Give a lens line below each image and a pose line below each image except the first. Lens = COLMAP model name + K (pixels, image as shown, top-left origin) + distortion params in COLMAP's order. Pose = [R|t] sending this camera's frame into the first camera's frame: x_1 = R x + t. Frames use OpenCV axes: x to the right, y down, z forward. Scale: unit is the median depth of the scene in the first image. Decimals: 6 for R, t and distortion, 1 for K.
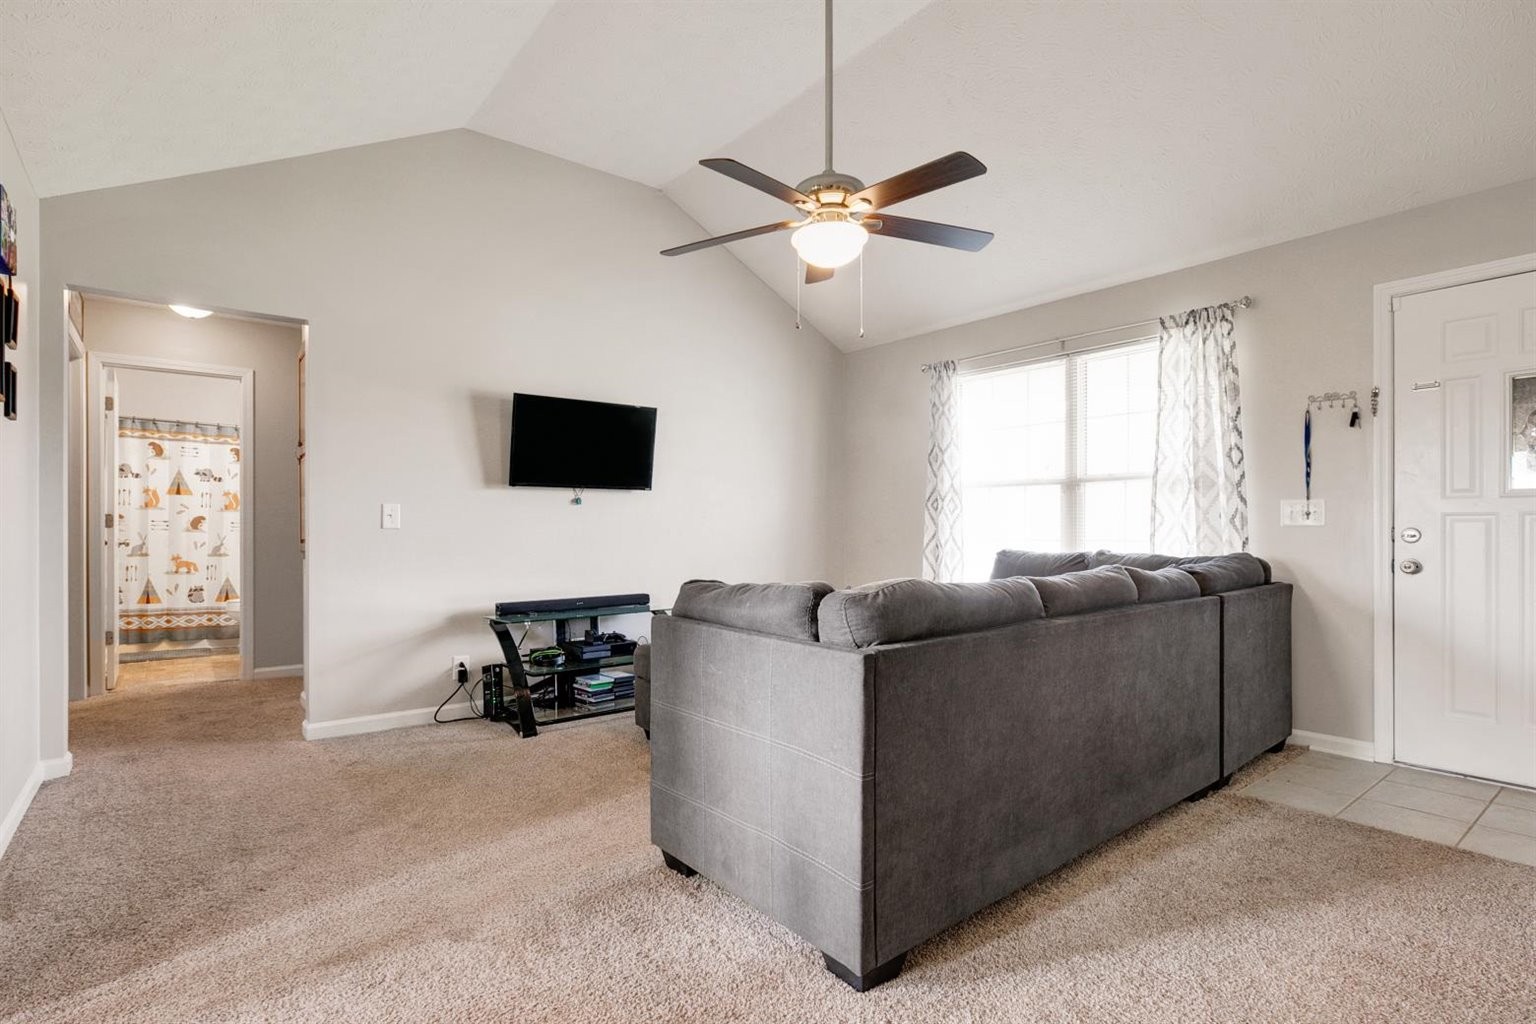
lens RADIAL K [[766.1, 0, 767.5], [0, 766.1, 523.2], [0, 0, 1]] dist [-0.000531, -0.000018]
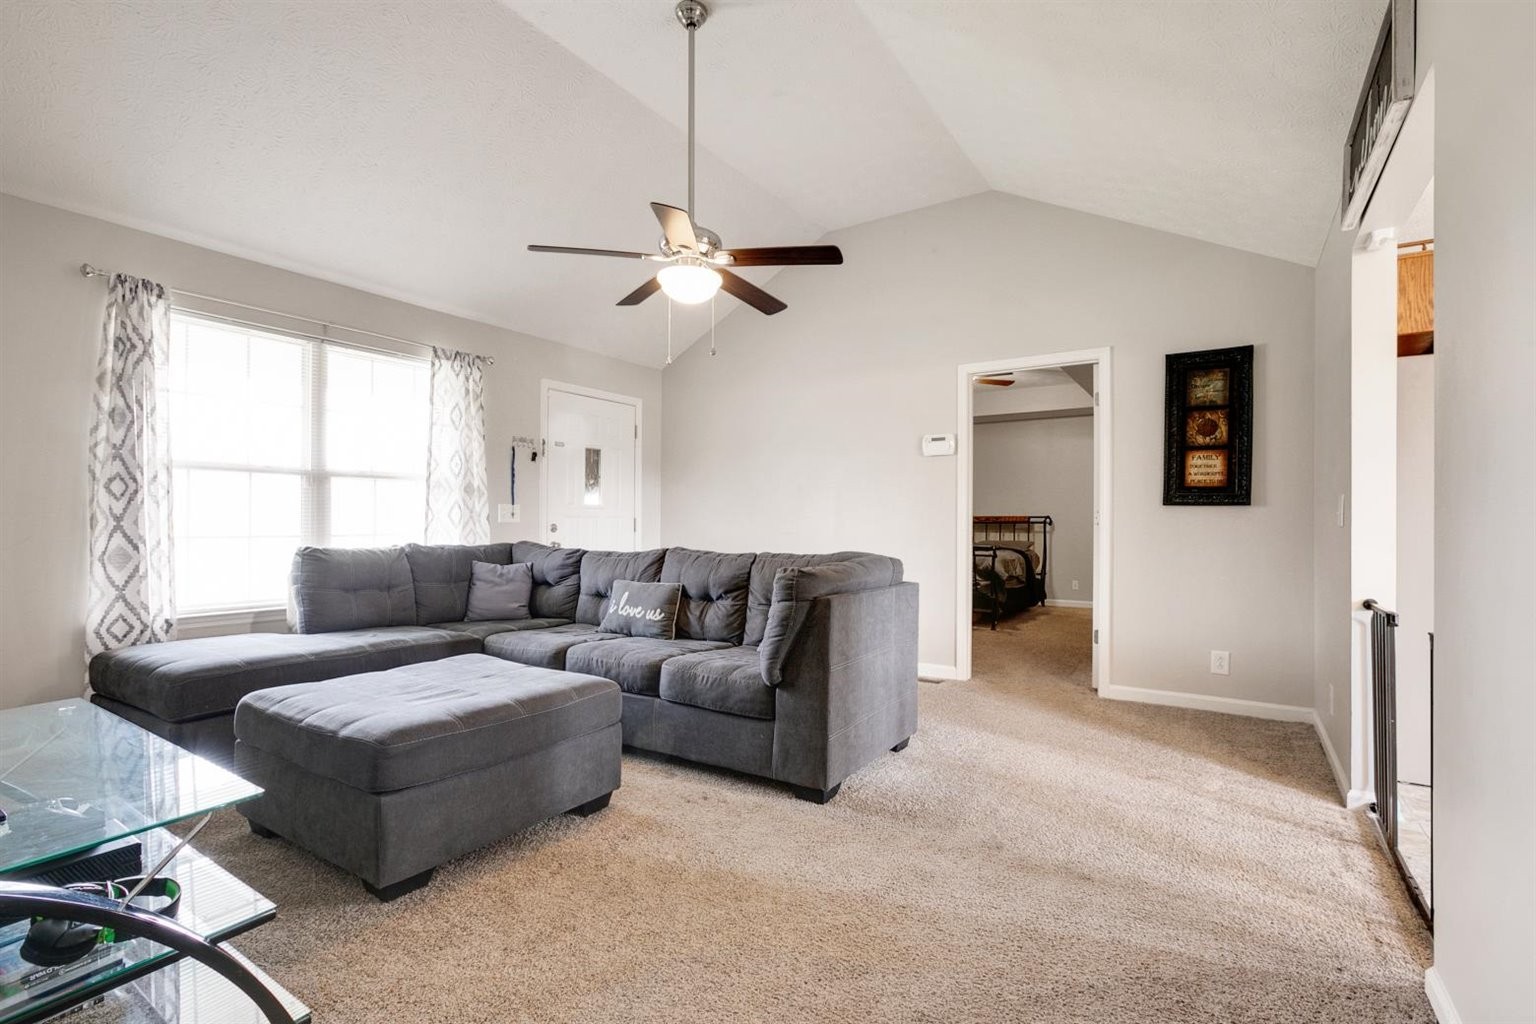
lens RADIAL K [[698.1, 0, 766.8], [0, 698.1, 527.8], [0, 0, 1]] dist [-0.000205, 0.000205]
pose [[-0.307977, 0.005350, 0.951379, -0.590554], [0.002301, 0.999985, -0.004878, 0.017419], [-0.951391, 0.000686, -0.307984, 0.738731]]
